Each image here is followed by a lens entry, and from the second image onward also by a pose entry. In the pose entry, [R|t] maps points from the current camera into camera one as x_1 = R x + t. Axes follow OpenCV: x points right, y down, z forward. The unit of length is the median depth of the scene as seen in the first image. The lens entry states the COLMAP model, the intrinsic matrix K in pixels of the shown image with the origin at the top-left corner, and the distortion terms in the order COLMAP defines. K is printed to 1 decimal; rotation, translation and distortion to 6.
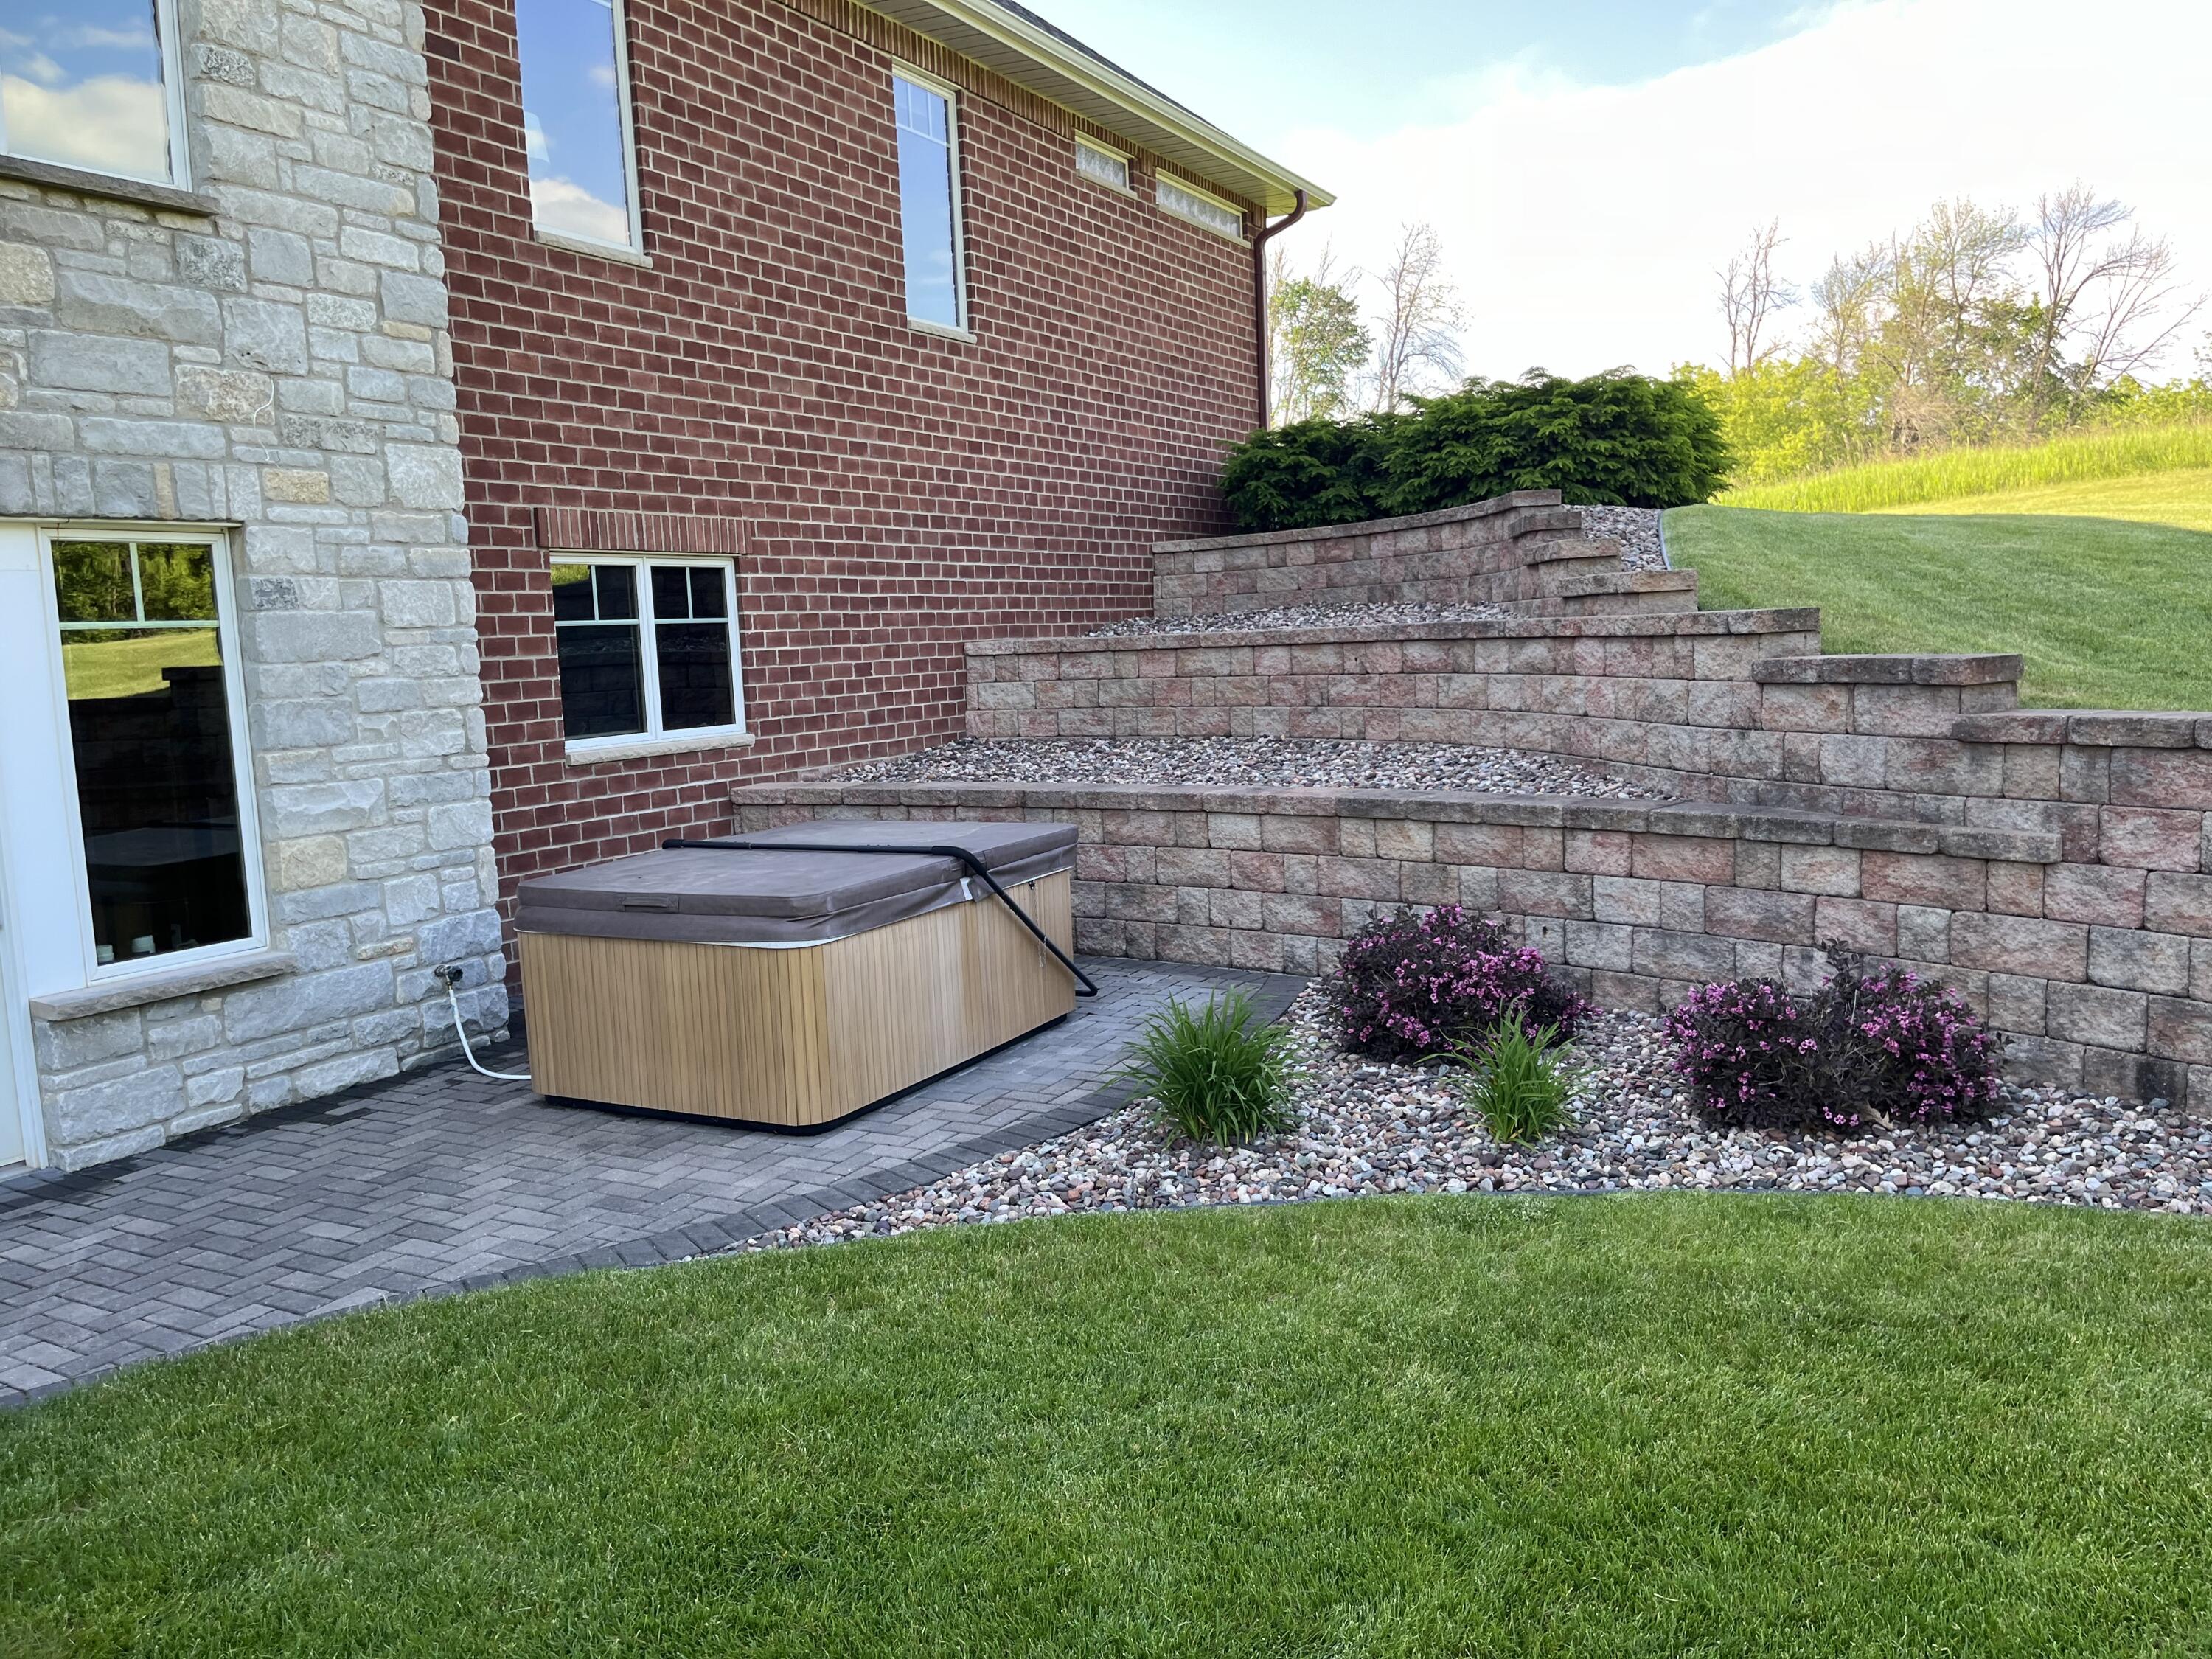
lens RADIAL K [[1694.4, 0, 1130.7], [0, 1694.4, 827.2], [0, 0, 1]] dist [0.069815, -0.091516]
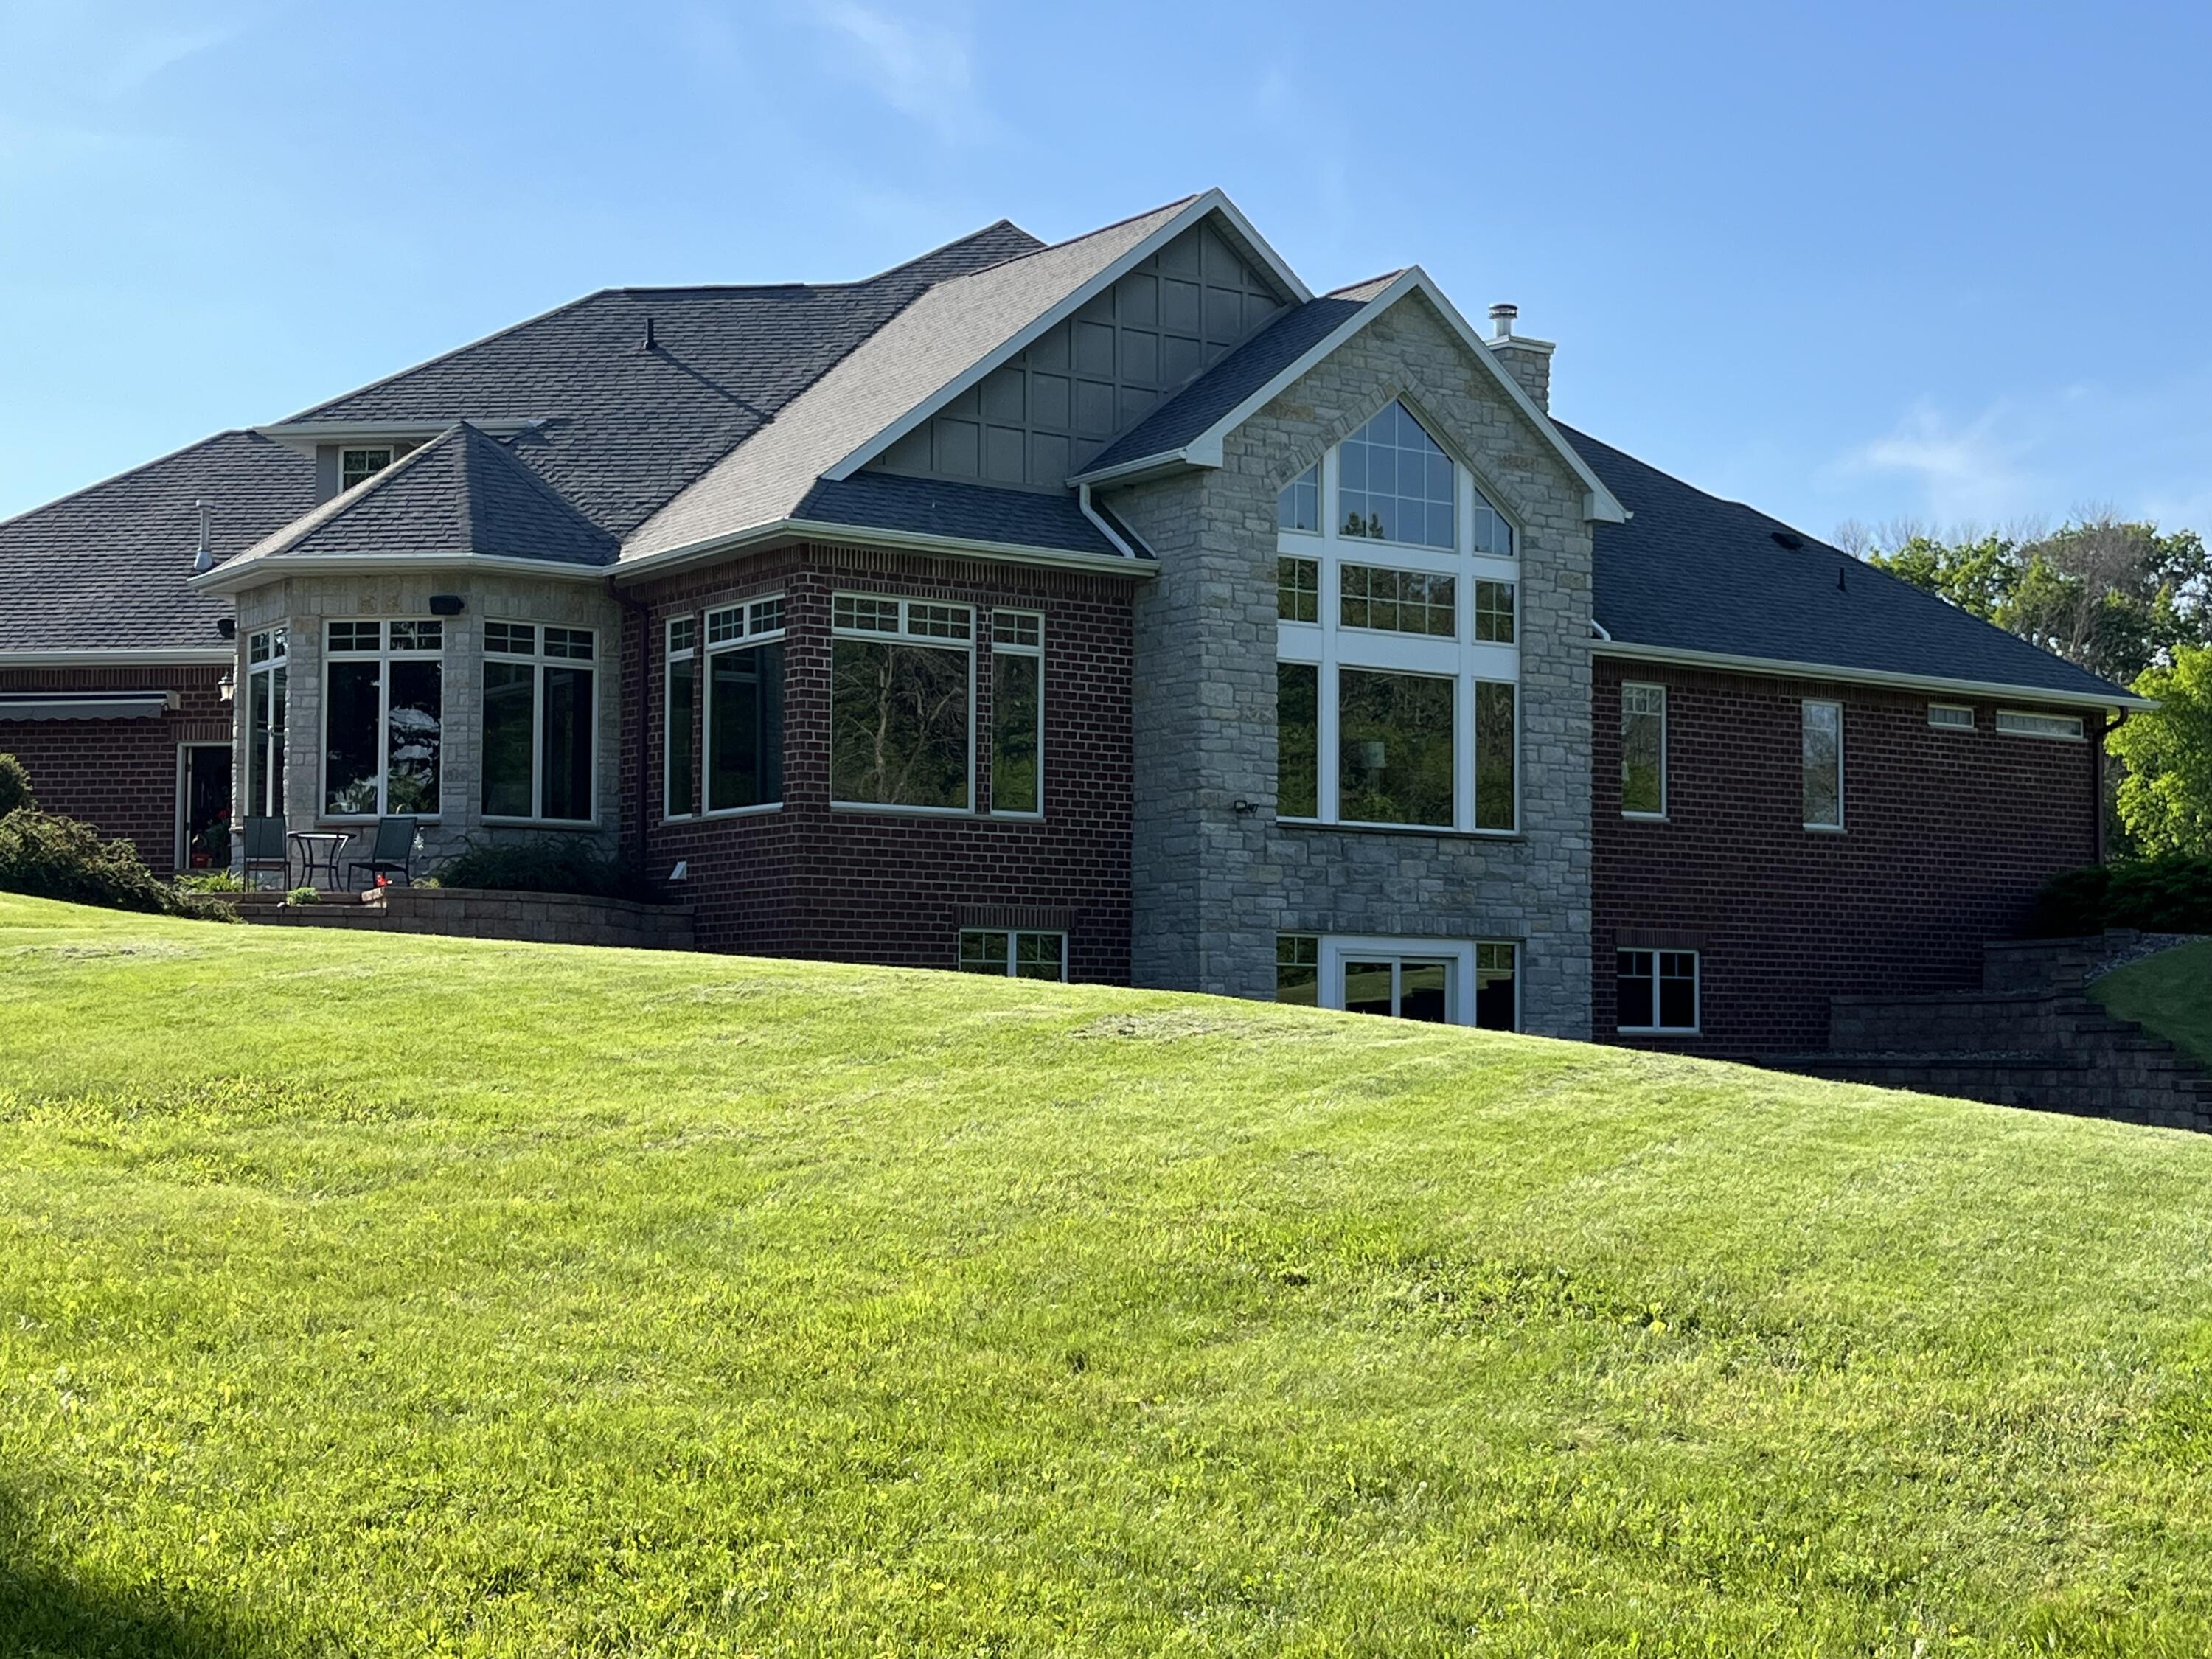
lens RADIAL K [[3156.5, 0, 1098.7], [0, 3156.5, 838.0], [0, 0, 1]] dist [0.201296, -0.773970]
pose [[0.895129, 0.017525, -0.445462, 1.267728], [-0.094199, 0.984101, -0.150570, 0.549395], [0.435741, 0.176742, 0.882549, -4.200230]]
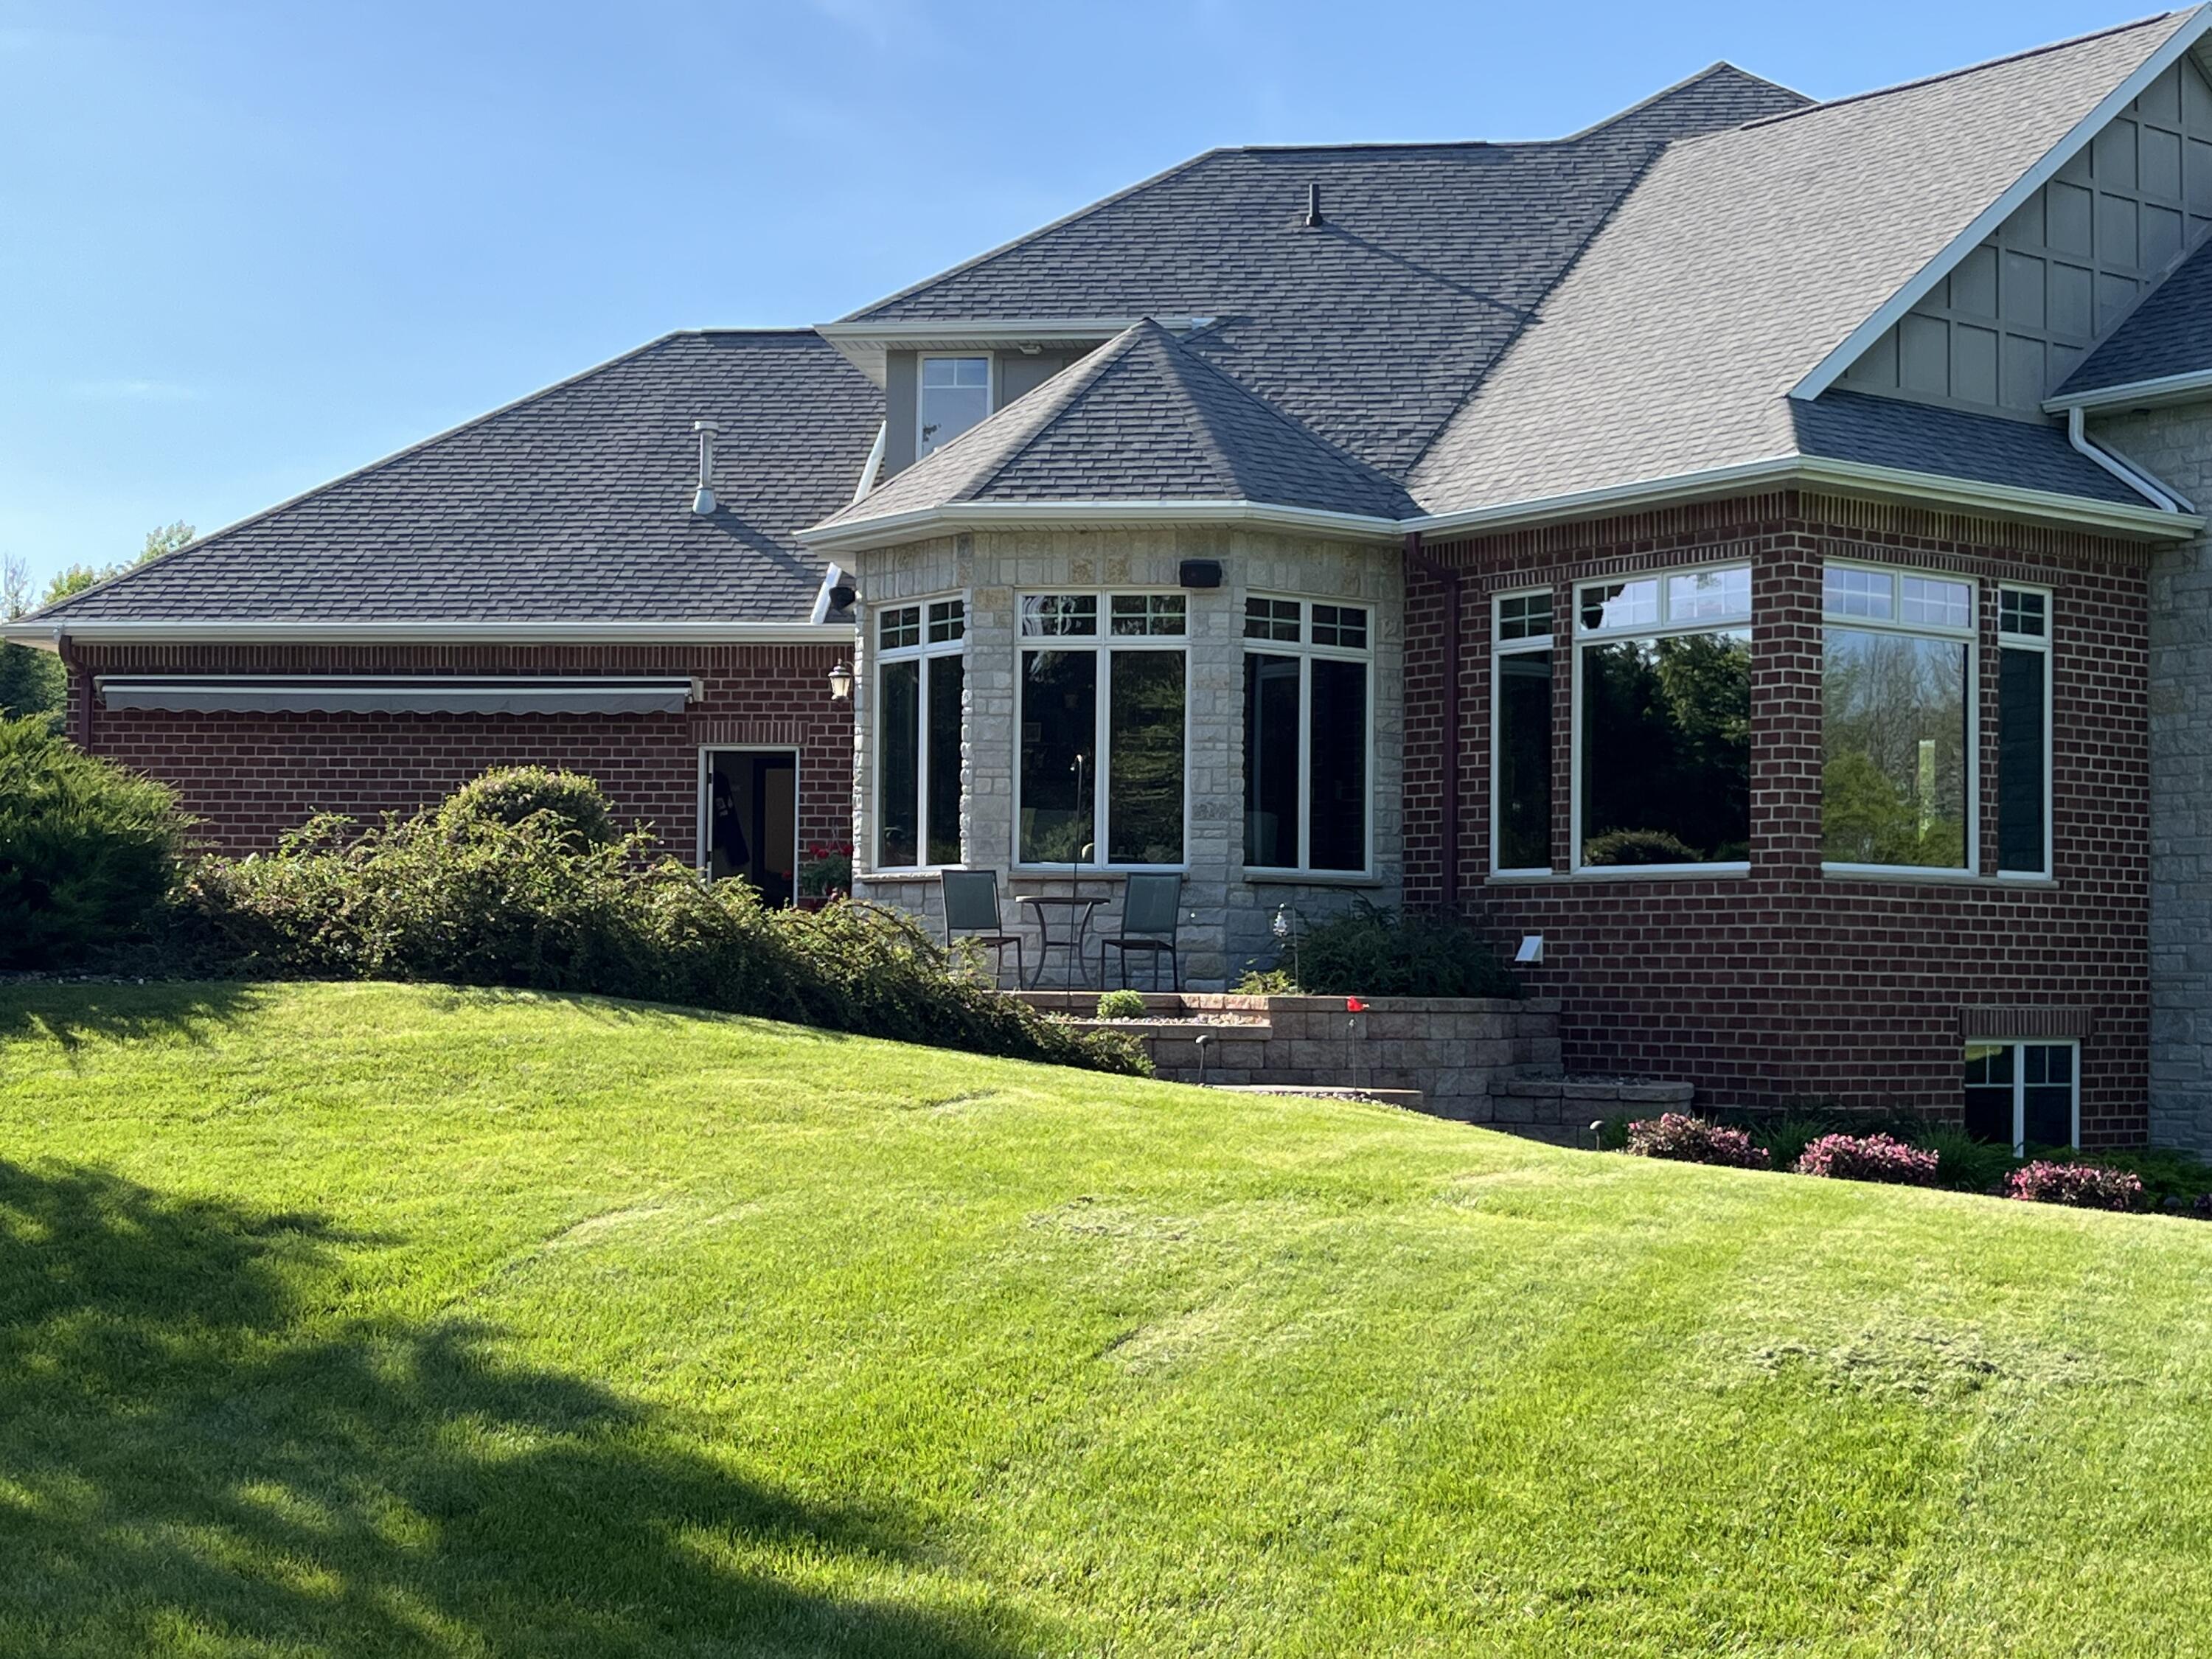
lens RADIAL K [[3156.5, 0, 1098.7], [0, 3156.5, 838.0], [0, 0, 1]] dist [0.201296, -0.773970]
pose [[0.907815, 0.034944, -0.417913, -0.590190], [-0.098517, 0.986405, -0.131526, 0.291952], [0.407635, 0.160572, 0.898916, -3.456966]]
